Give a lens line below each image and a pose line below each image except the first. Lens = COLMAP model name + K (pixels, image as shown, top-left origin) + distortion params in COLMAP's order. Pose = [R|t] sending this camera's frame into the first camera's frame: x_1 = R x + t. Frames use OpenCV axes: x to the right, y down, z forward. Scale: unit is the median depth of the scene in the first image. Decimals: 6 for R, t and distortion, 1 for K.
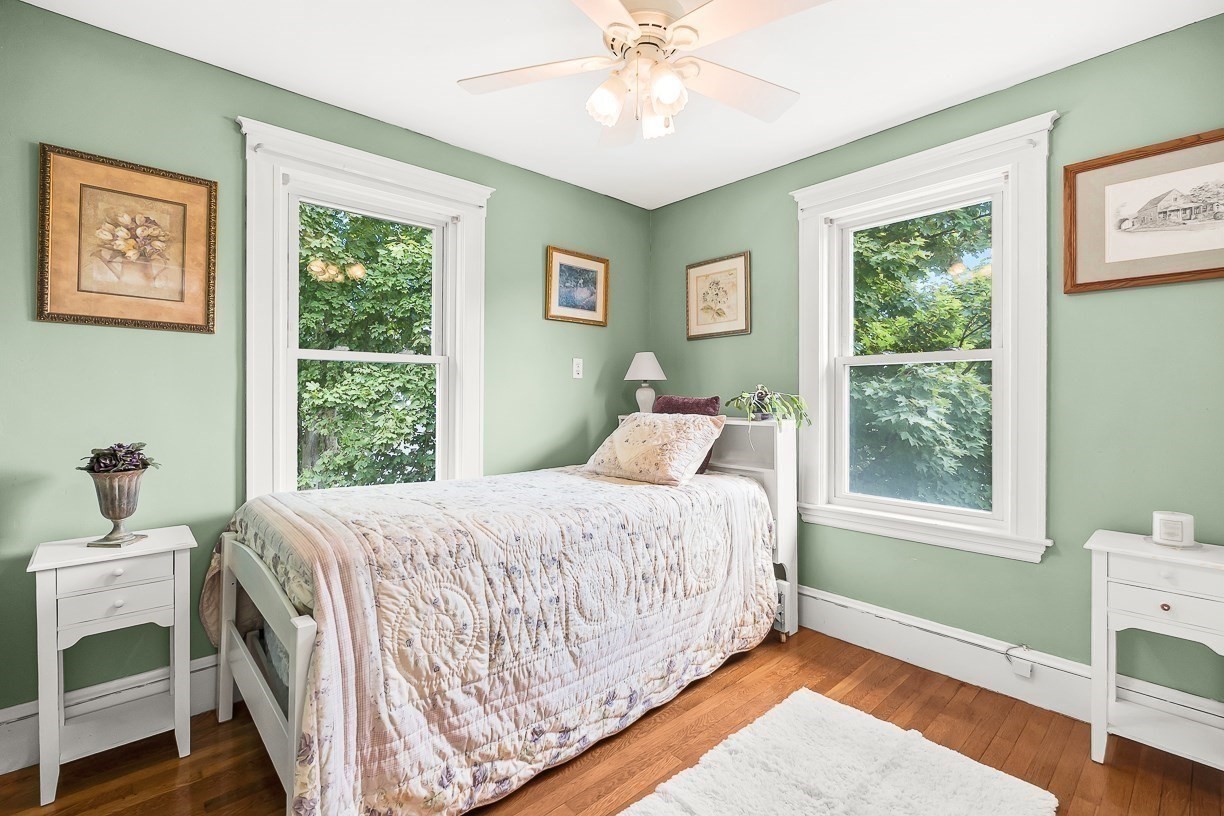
lens RADIAL K [[545.4, 0, 613.8], [0, 545.4, 402.8], [0, 0, 1]] dist [-0.002209, 0.000217]
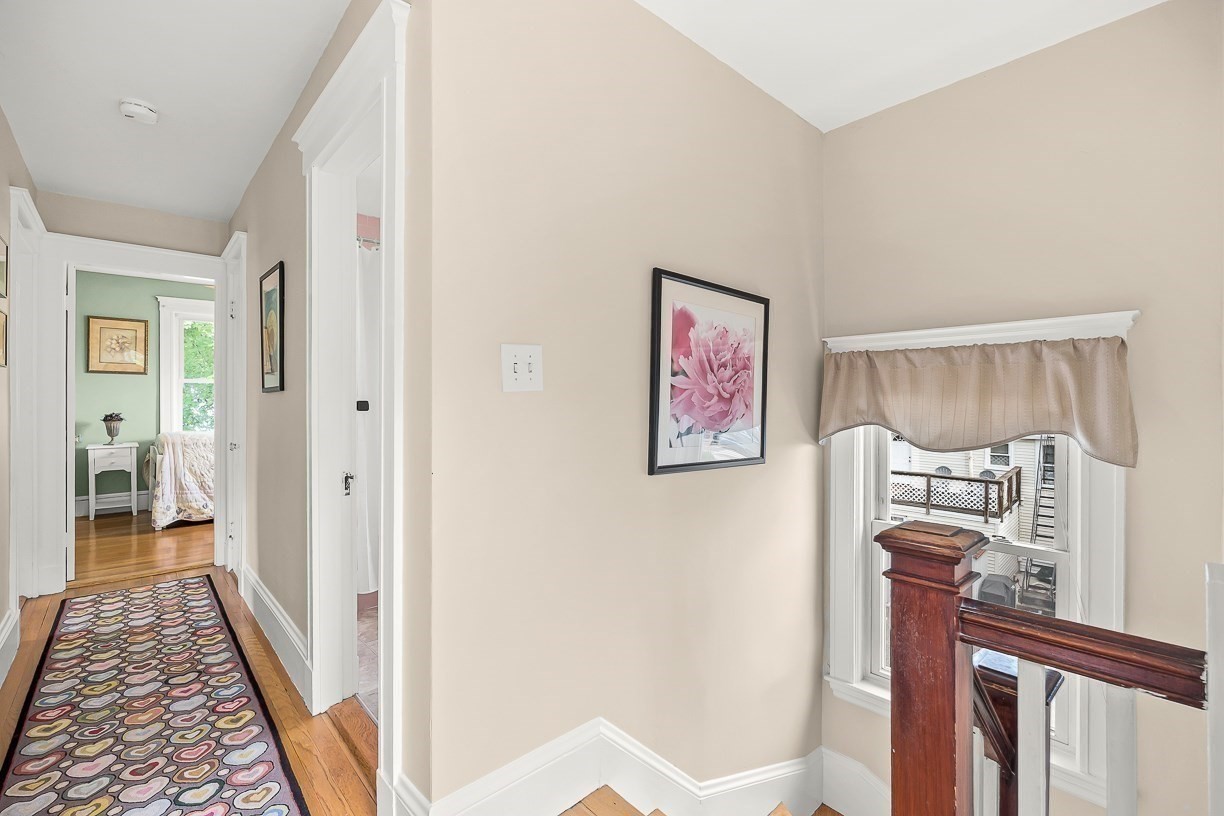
lens RADIAL K [[545.4, 0, 610.7], [0, 545.4, 406.4], [0, 0, 1]] dist [-0.002209, 0.000217]
pose [[0.999915, -0.007141, -0.010907, 1.973108], [0.007159, 0.999973, 0.001612, 0.051922], [0.010895, -0.001690, 0.999939, -2.085338]]
